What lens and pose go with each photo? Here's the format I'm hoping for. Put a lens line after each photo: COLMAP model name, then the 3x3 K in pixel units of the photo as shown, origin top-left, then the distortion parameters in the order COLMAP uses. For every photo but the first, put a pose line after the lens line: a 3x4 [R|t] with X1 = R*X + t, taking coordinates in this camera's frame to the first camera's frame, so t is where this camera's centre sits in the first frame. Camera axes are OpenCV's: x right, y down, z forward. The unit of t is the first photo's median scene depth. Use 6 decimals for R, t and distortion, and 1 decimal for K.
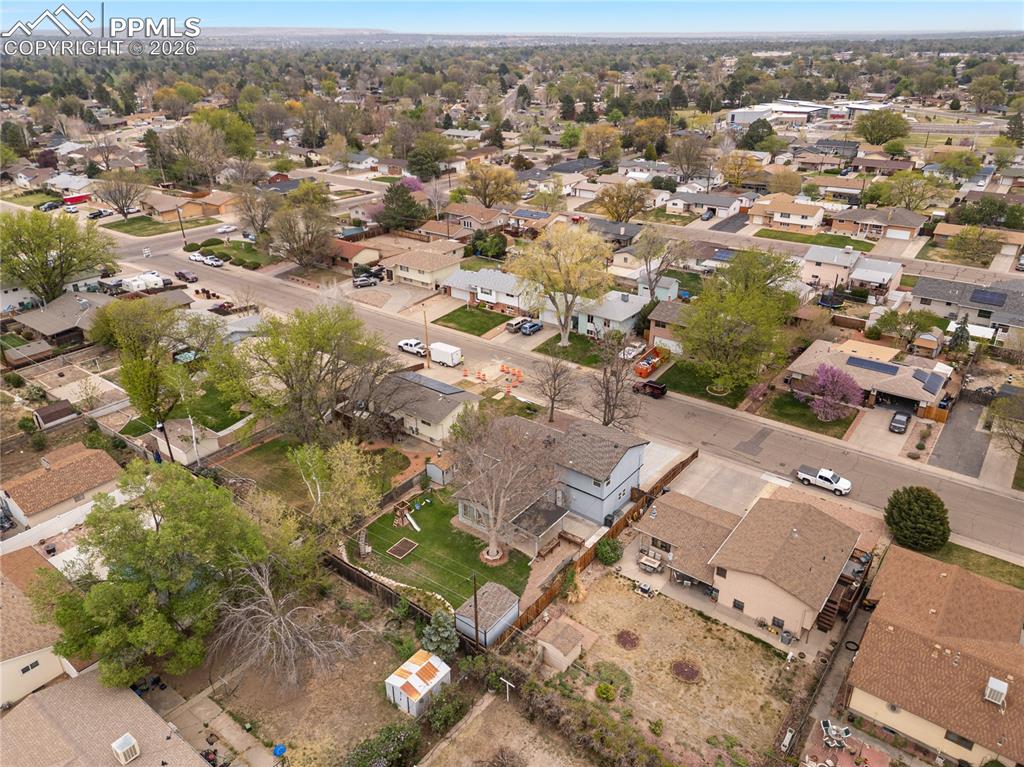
lens RADIAL K [[705.6, 0, 505.7], [0, 705.6, 381.0], [0, 0, 1]] dist [0.042404, -0.018079]
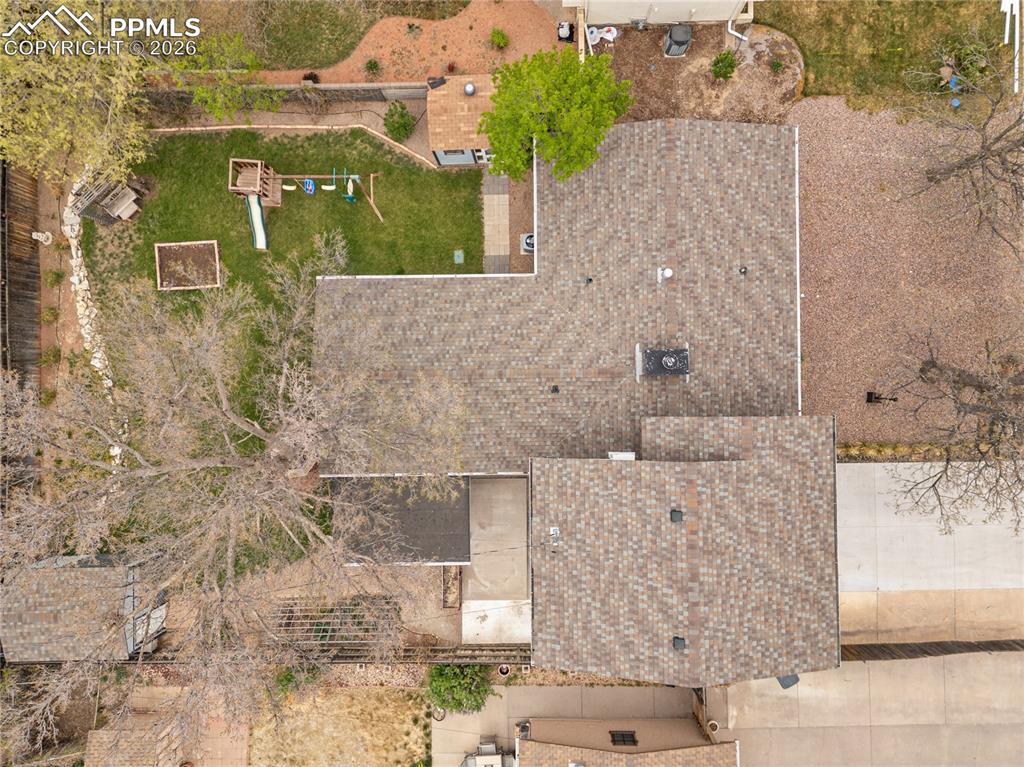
lens RADIAL K [[705.6, 0, 514.7], [0, 705.6, 389.0], [0, 0, 1]] dist [0.042404, -0.018079]
pose [[0.622472, 0.782598, -0.008263, 0.027860], [-0.329291, 0.271464, 0.904364, -0.144780], [0.709997, -0.560221, 0.426681, 0.718848]]
